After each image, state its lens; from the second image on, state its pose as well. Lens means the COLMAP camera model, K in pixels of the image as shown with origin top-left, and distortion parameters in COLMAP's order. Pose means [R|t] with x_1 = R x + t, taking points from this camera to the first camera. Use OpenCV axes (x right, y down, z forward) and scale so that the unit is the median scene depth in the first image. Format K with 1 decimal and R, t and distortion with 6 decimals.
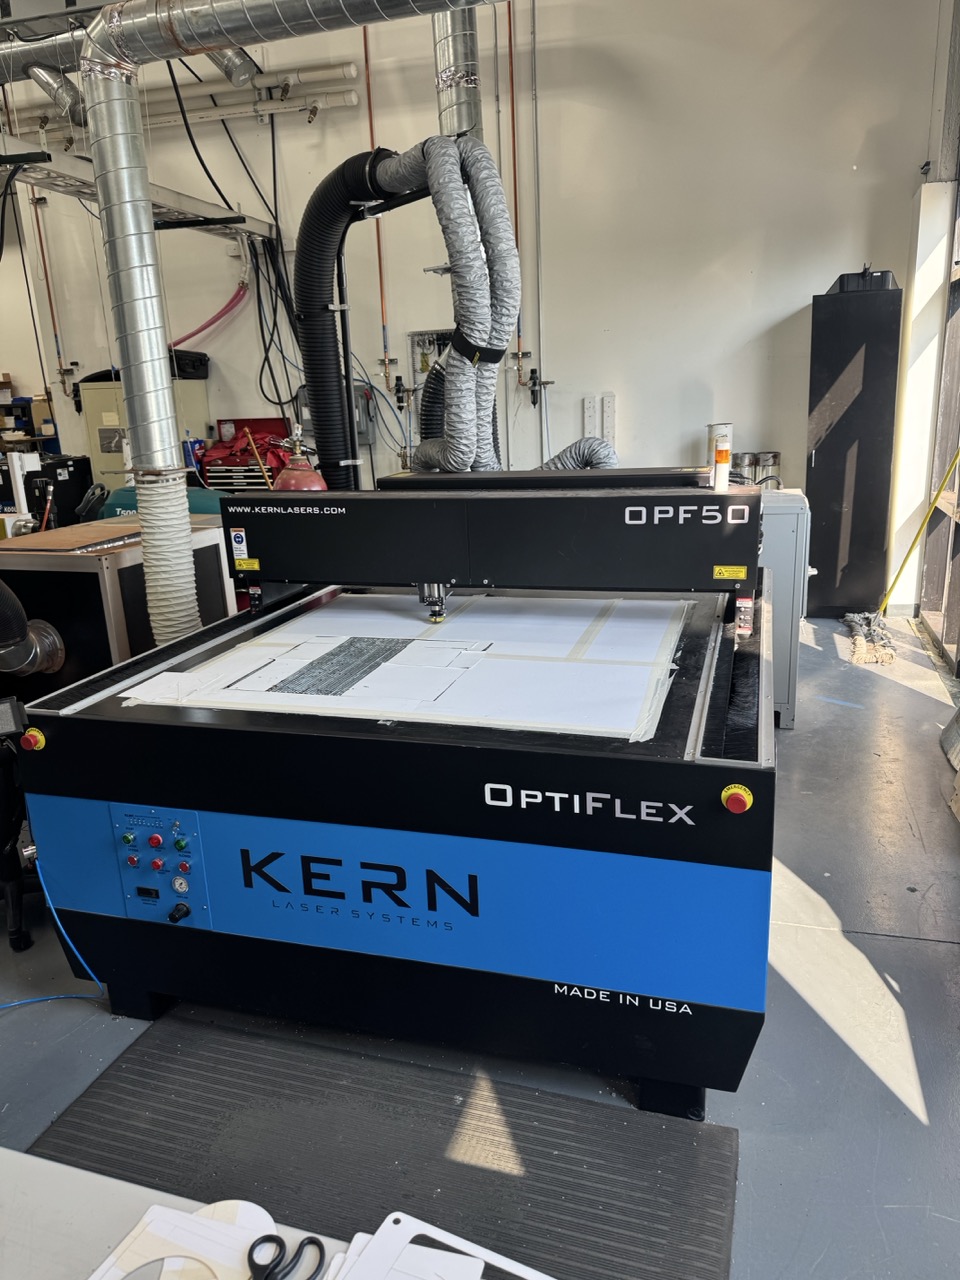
lens RADIAL K [[897.0, 0, 480.1], [0, 897.0, 631.2], [0, 0, 1]] dist [0.064370, -0.061653]
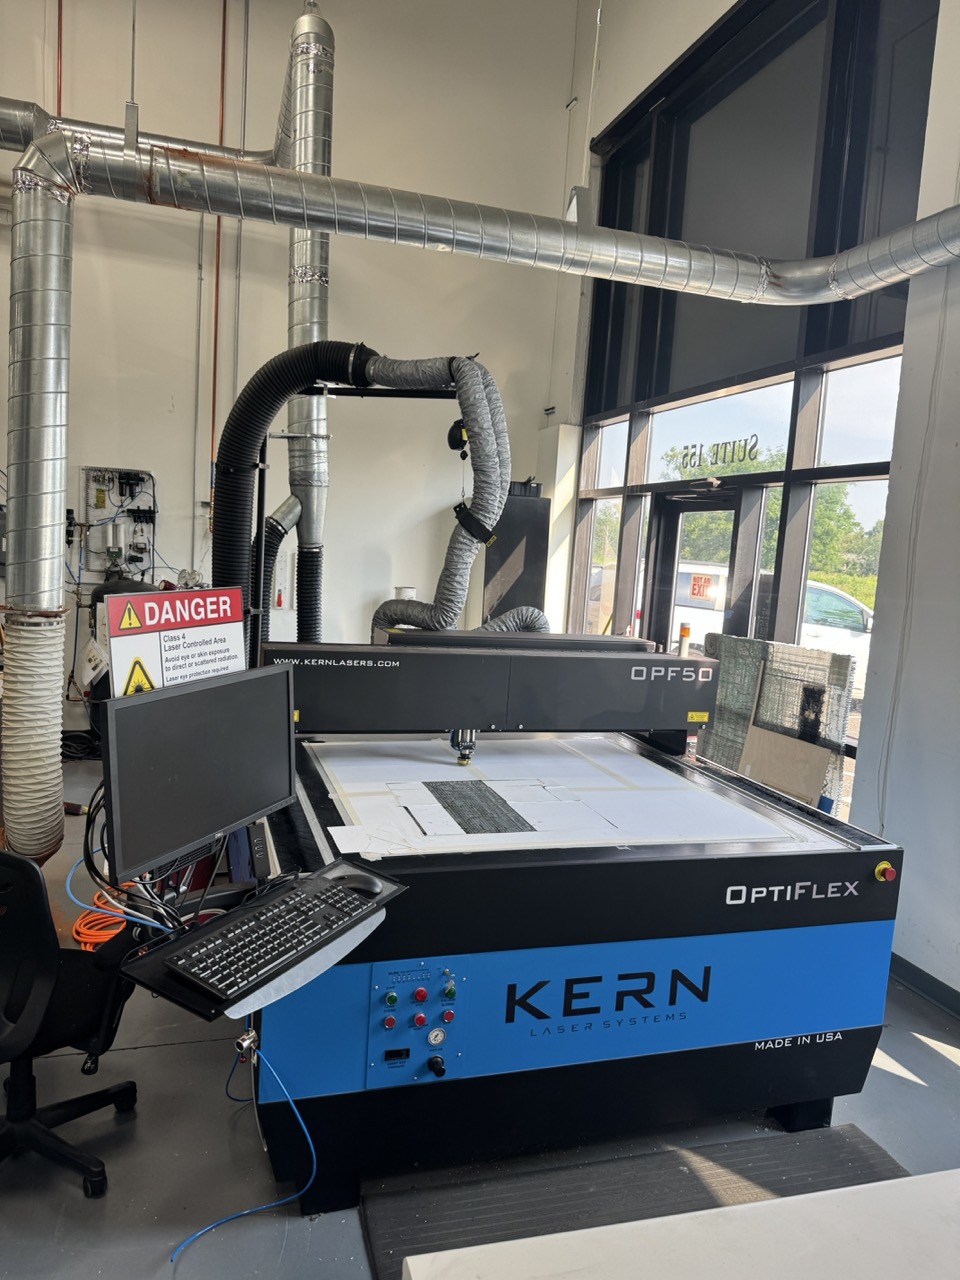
lens RADIAL K [[926.4, 0, 377.3], [0, 926.4, 644.4], [0, 0, 1]] dist [0.155549, -0.273810]
pose [[0.825394, 0.026413, 0.563939, -0.958206], [0.052075, 0.991084, -0.122638, -0.026635], [-0.562151, 0.130592, 0.816659, 0.117619]]
